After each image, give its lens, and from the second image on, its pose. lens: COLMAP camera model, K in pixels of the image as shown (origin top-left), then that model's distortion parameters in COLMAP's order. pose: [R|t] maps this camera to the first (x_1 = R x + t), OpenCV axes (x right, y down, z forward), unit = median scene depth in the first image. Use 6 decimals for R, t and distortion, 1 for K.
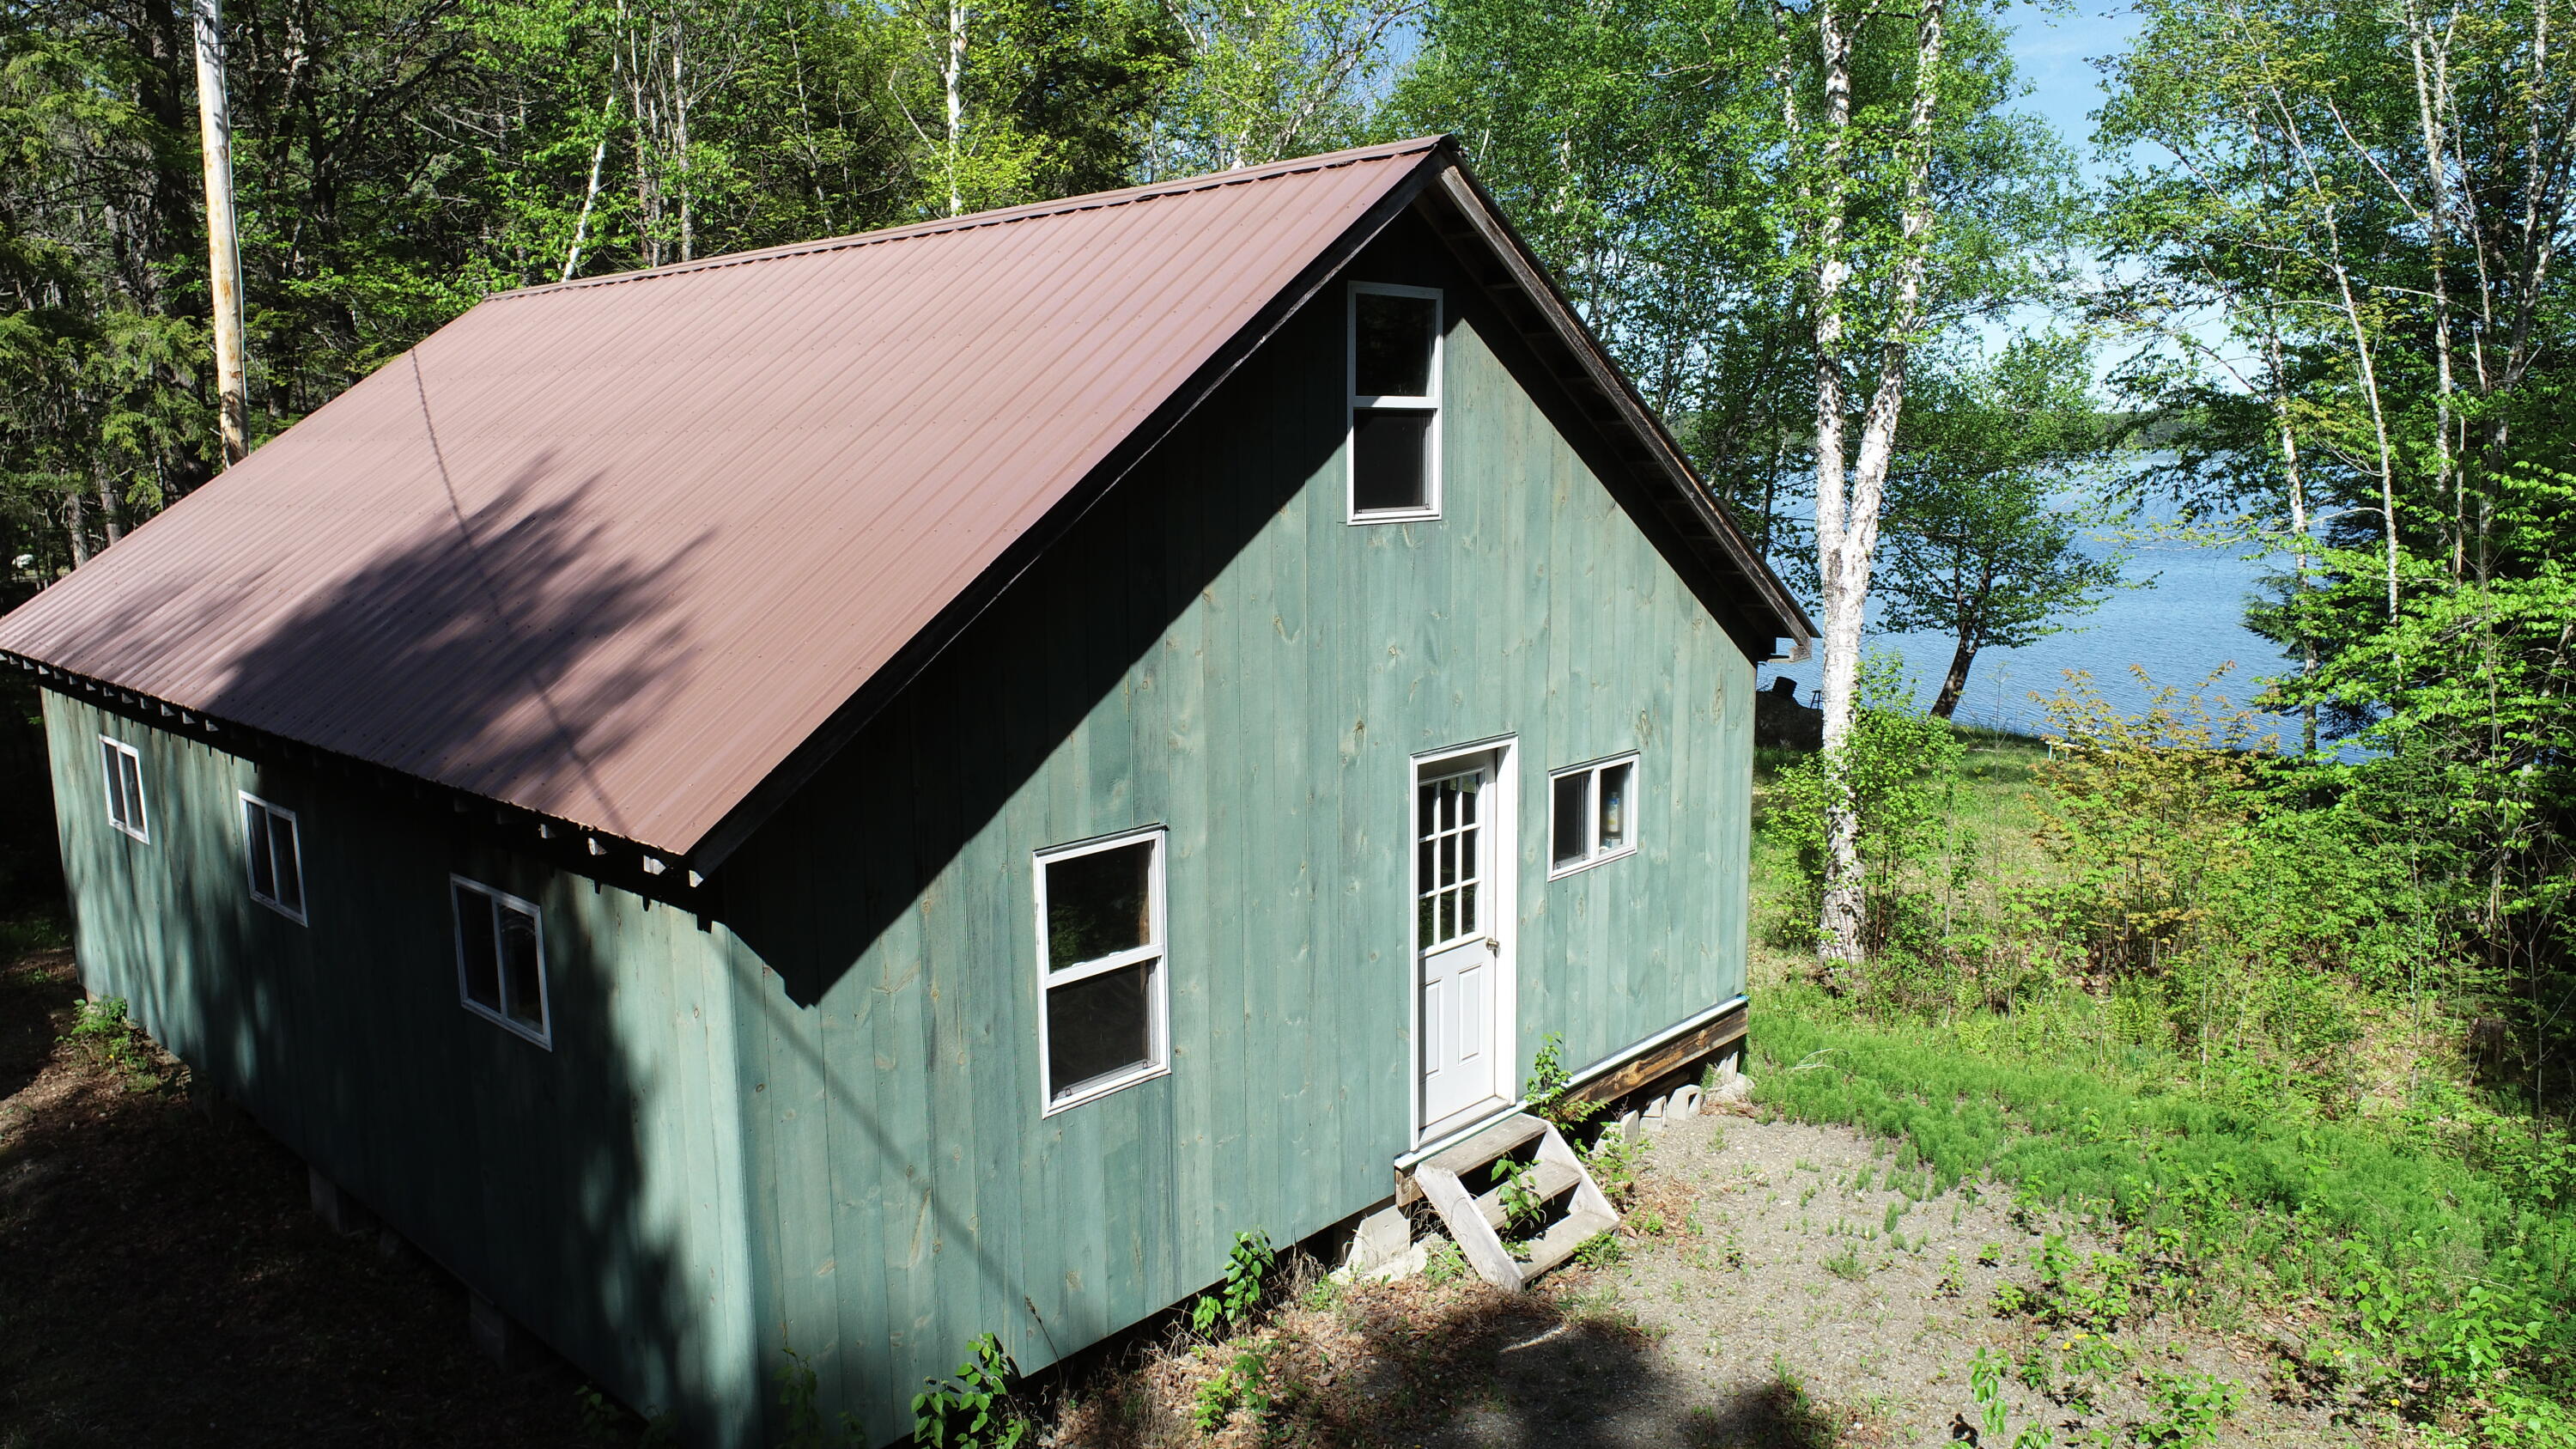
lens RADIAL K [[1747.2, 0, 1280.6], [0, 1747.2, 730.9], [0, 0, 1]] dist [-0.001710, -0.000656]
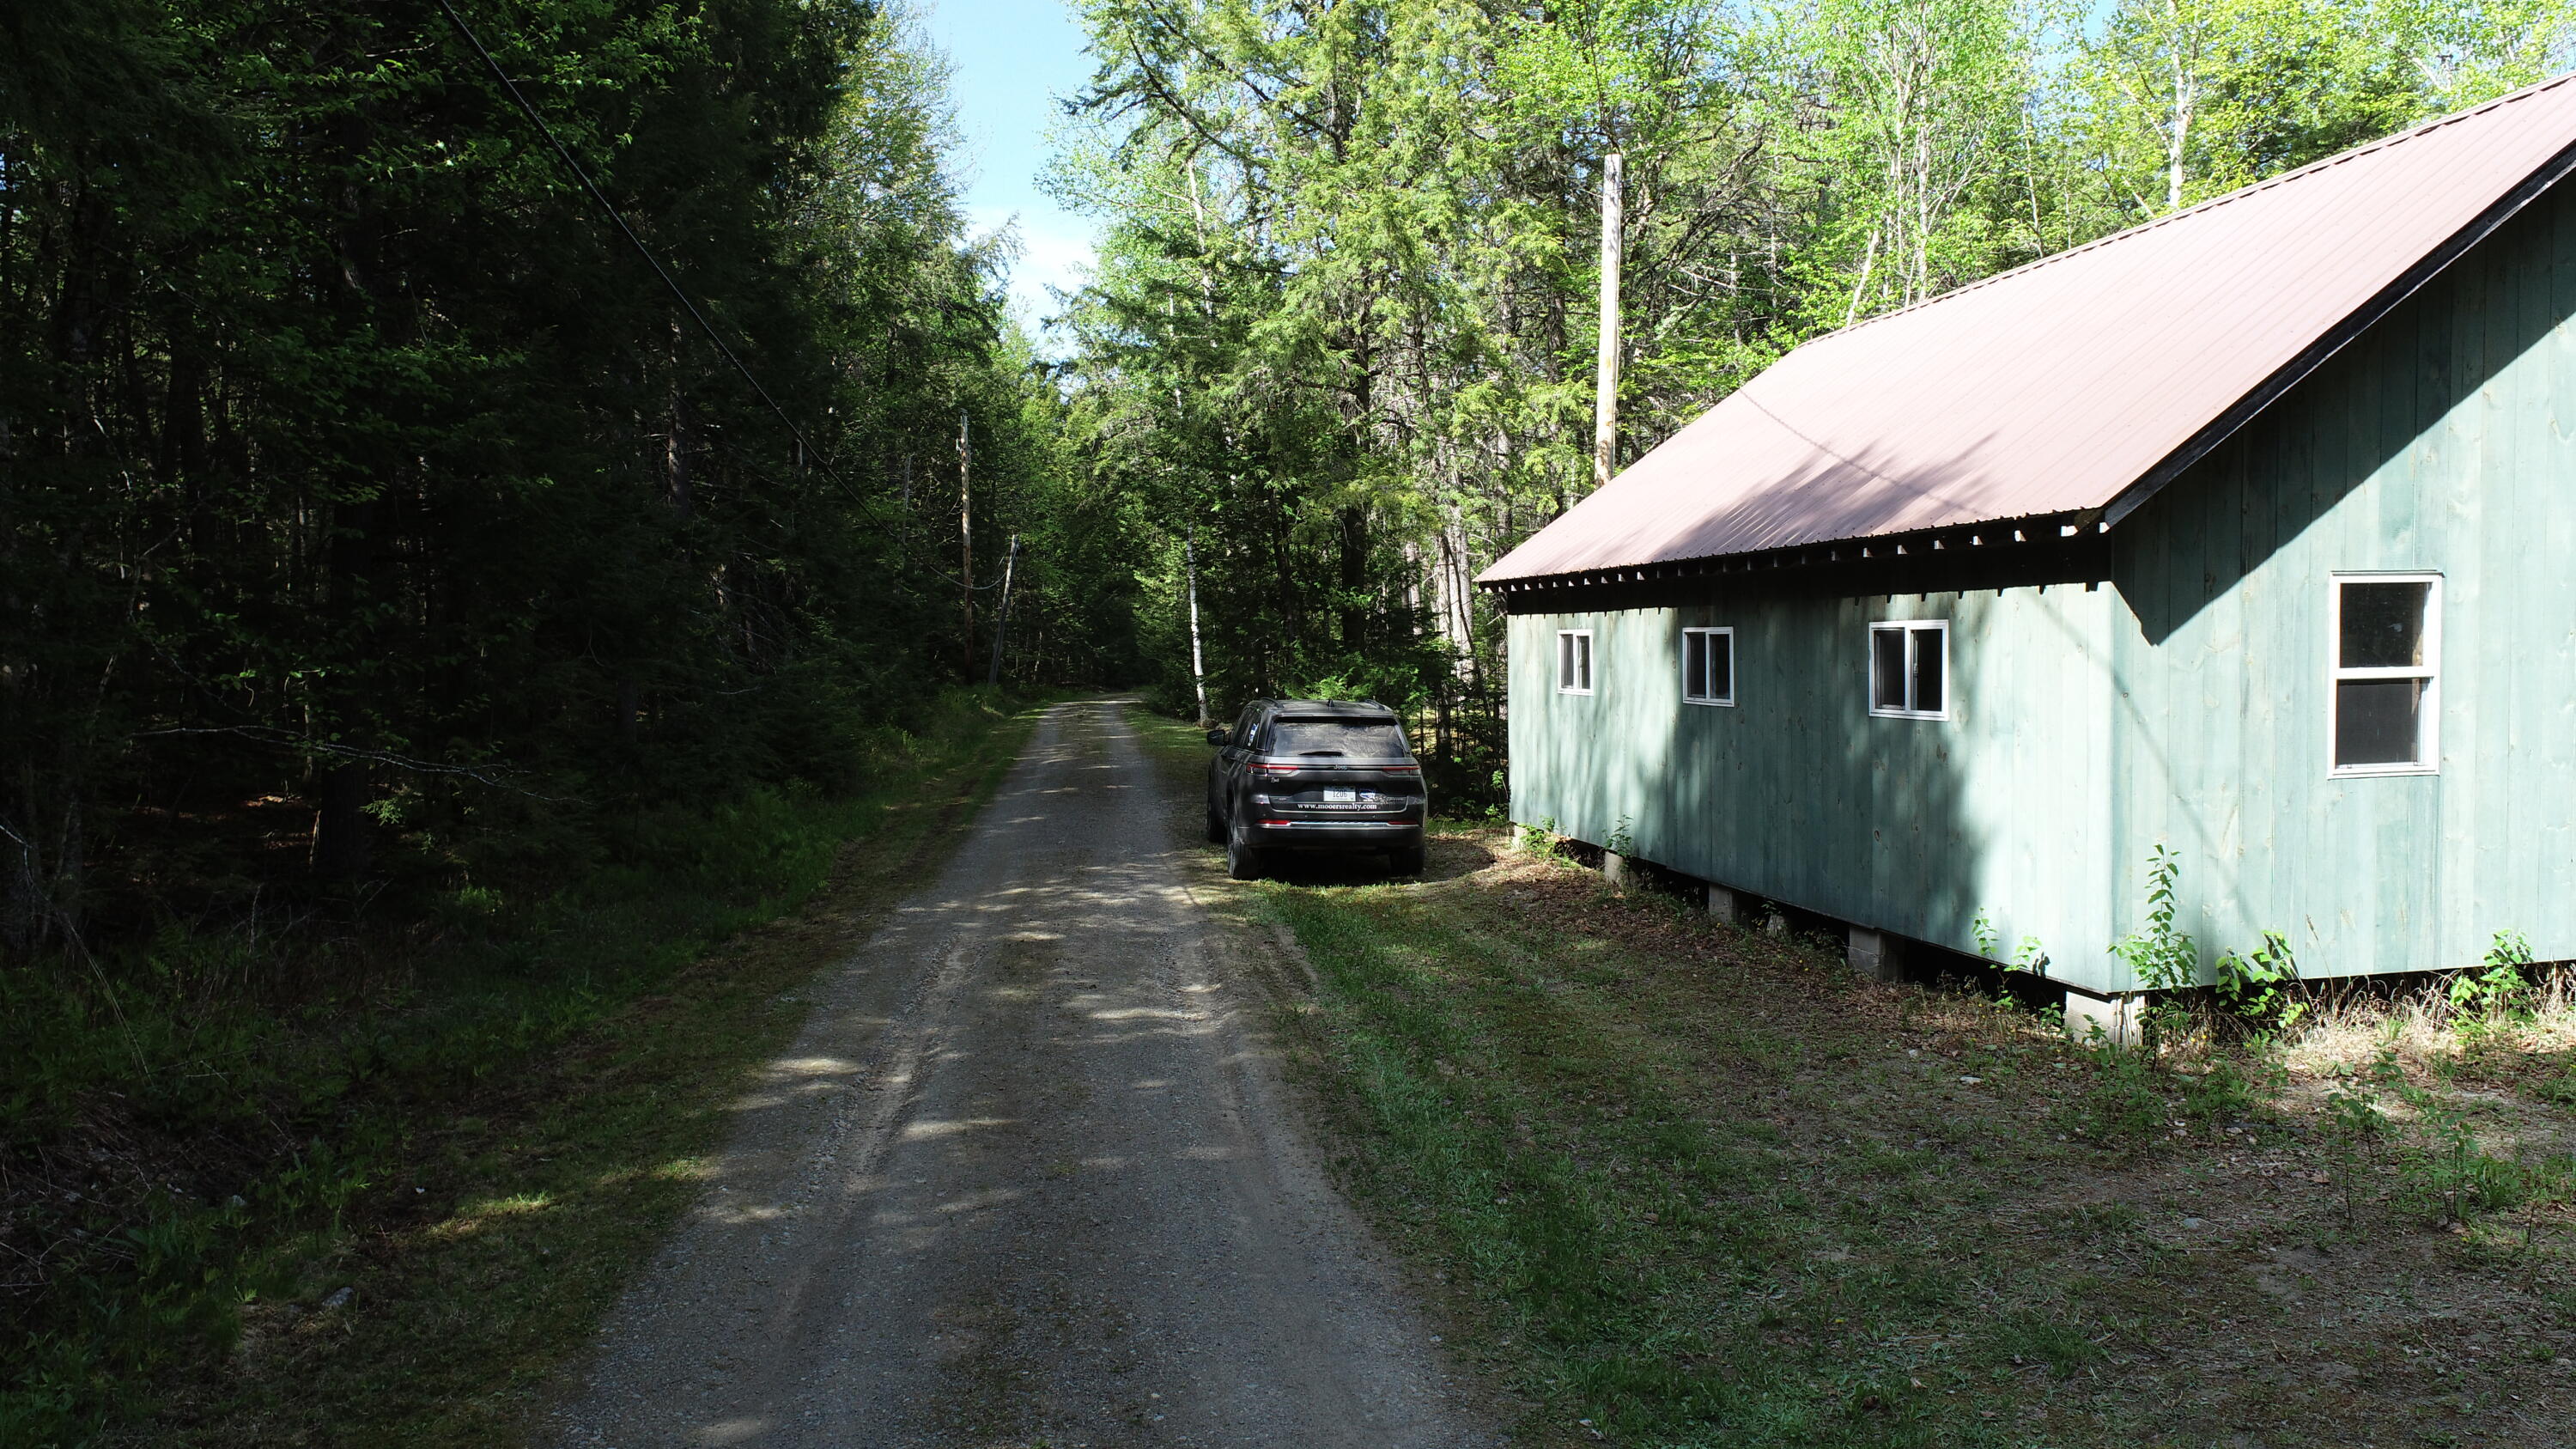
lens RADIAL K [[1745.2, 0, 1273.1], [0, 1745.2, 737.2], [0, 0, 1]] dist [-0.015405, 0.001857]
pose [[0.814415, 0.027374, -0.579637, -0.021500], [-0.081227, 0.994430, -0.067165, 0.287432], [0.574569, 0.101782, 0.812102, -0.445236]]
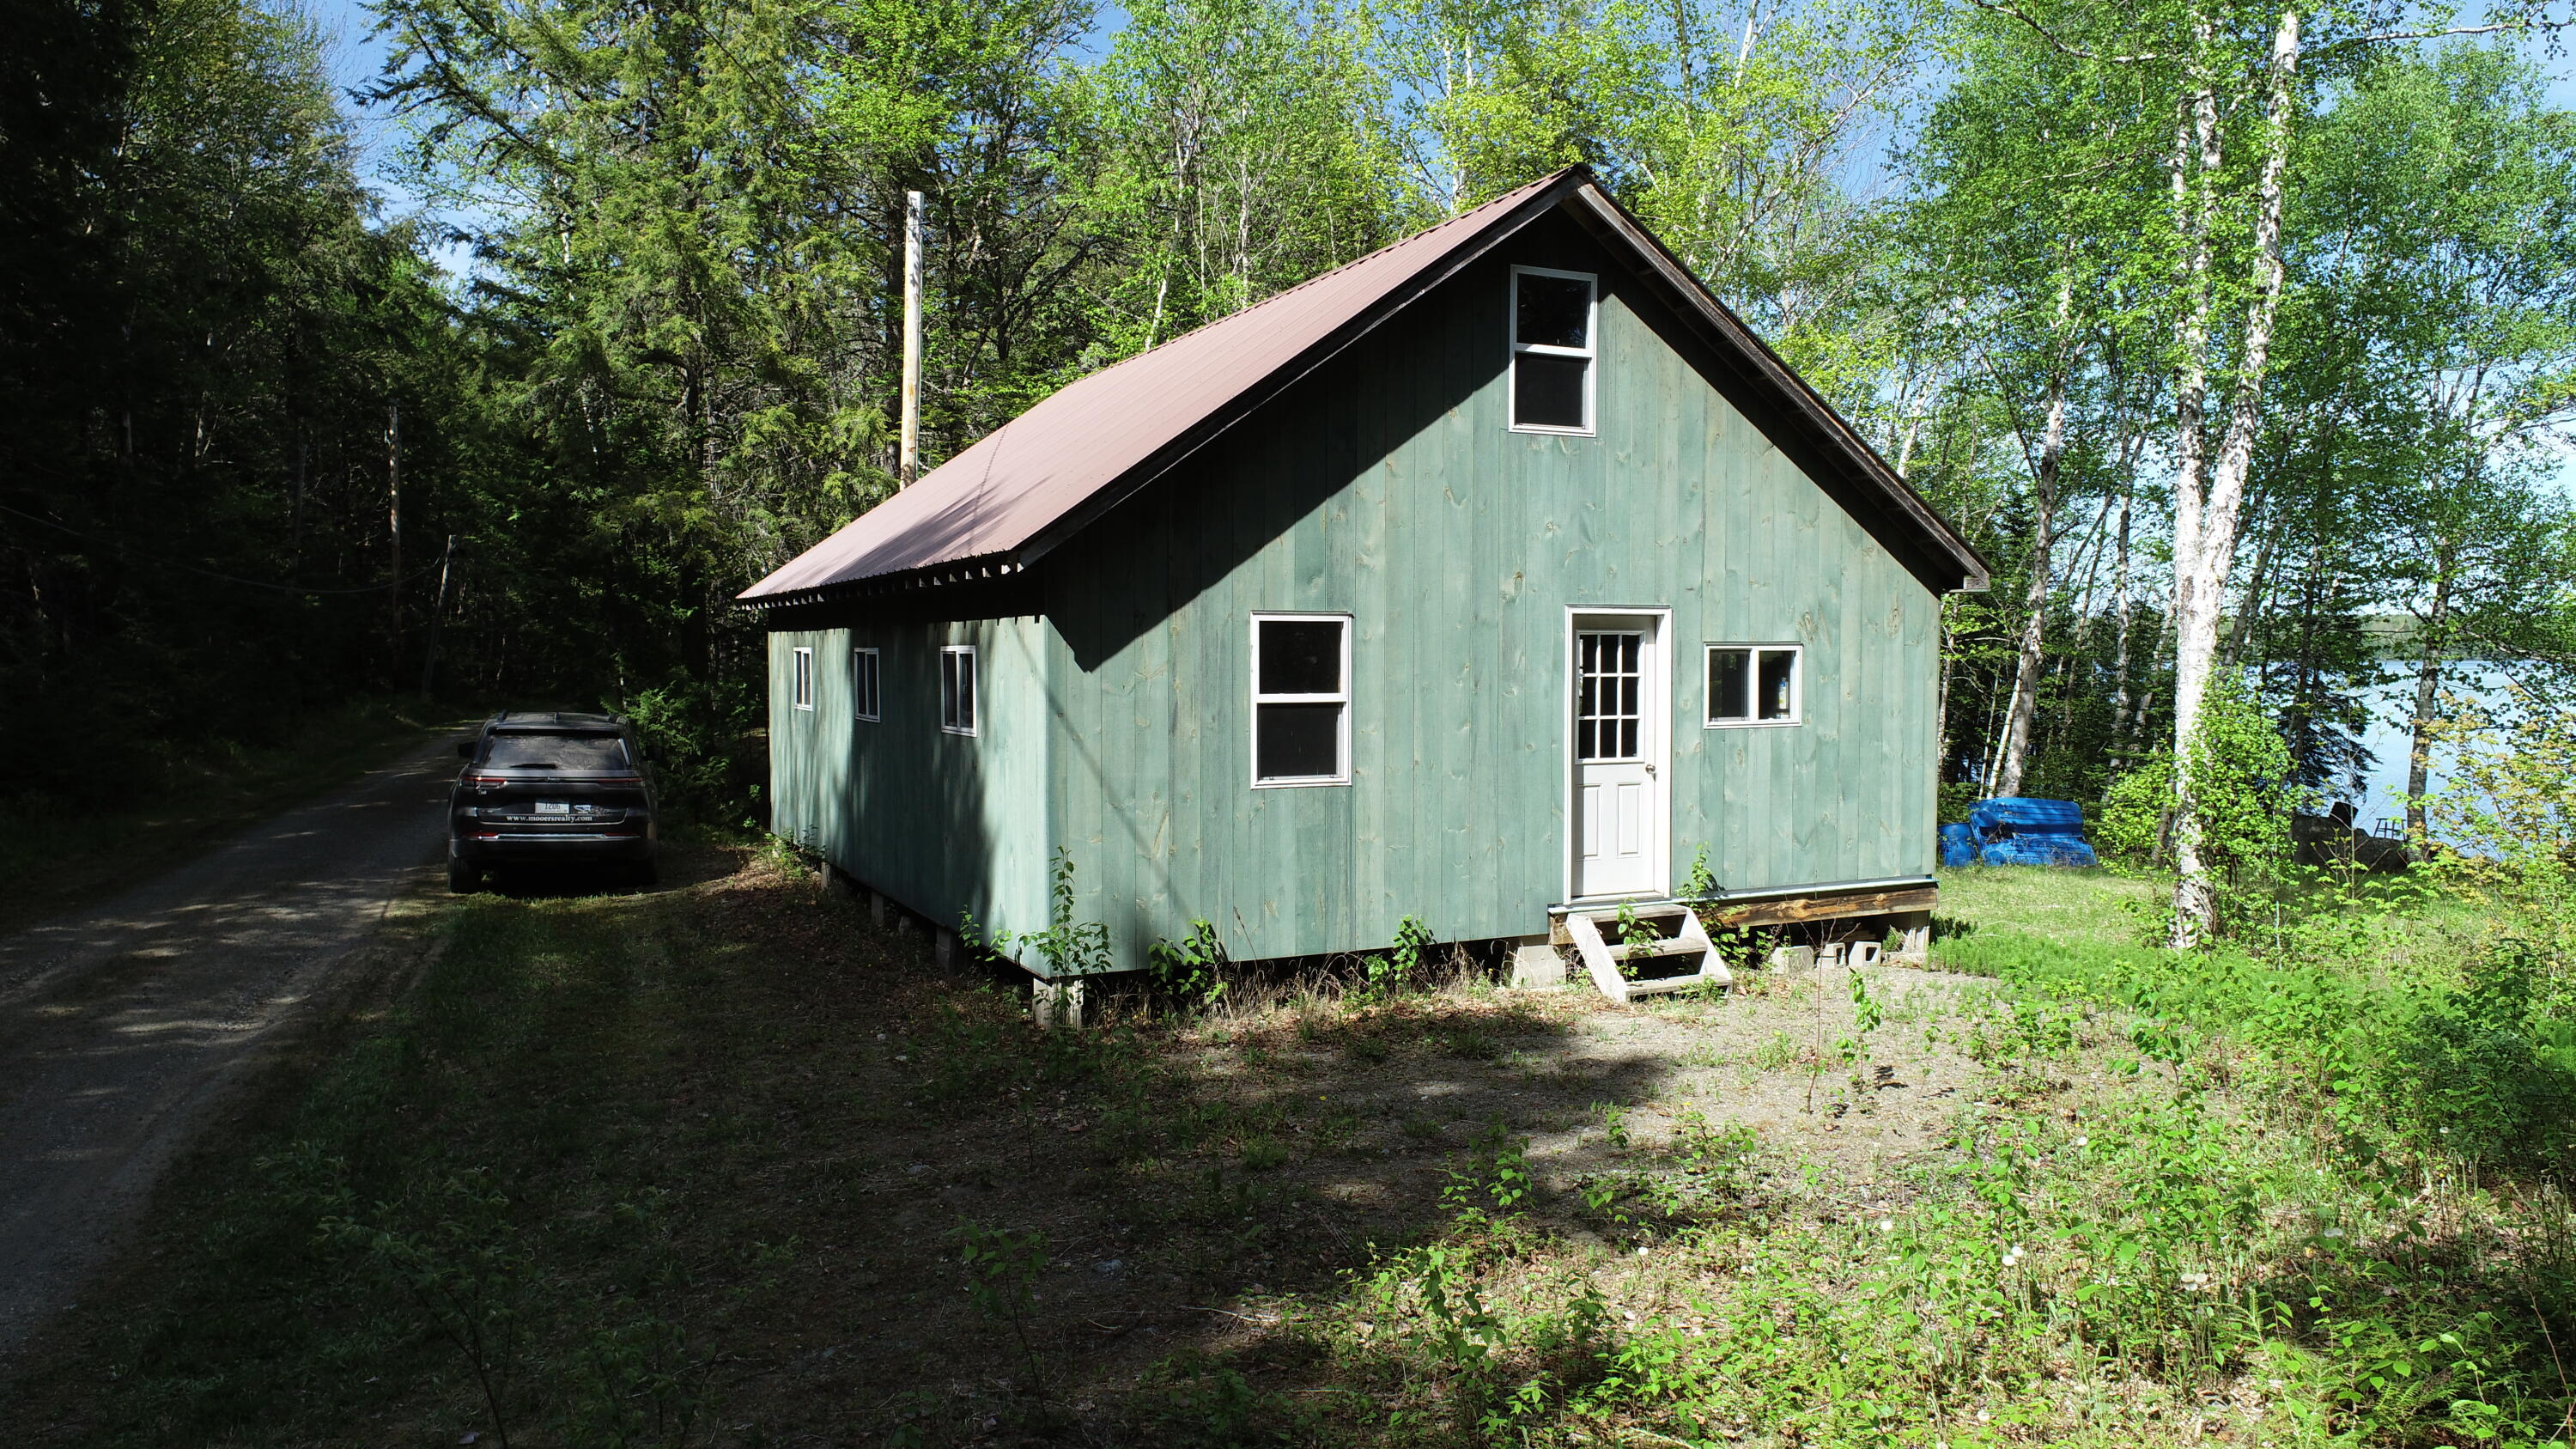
lens RADIAL K [[1745.2, 0, 1273.1], [0, 1745.2, 737.2], [0, 0, 1]] dist [-0.015405, 0.001857]
pose [[0.933469, 0.028489, -0.357524, 0.360404], [-0.066574, 0.993280, -0.094670, 0.268360], [0.352424, 0.112174, 0.929093, -0.358016]]
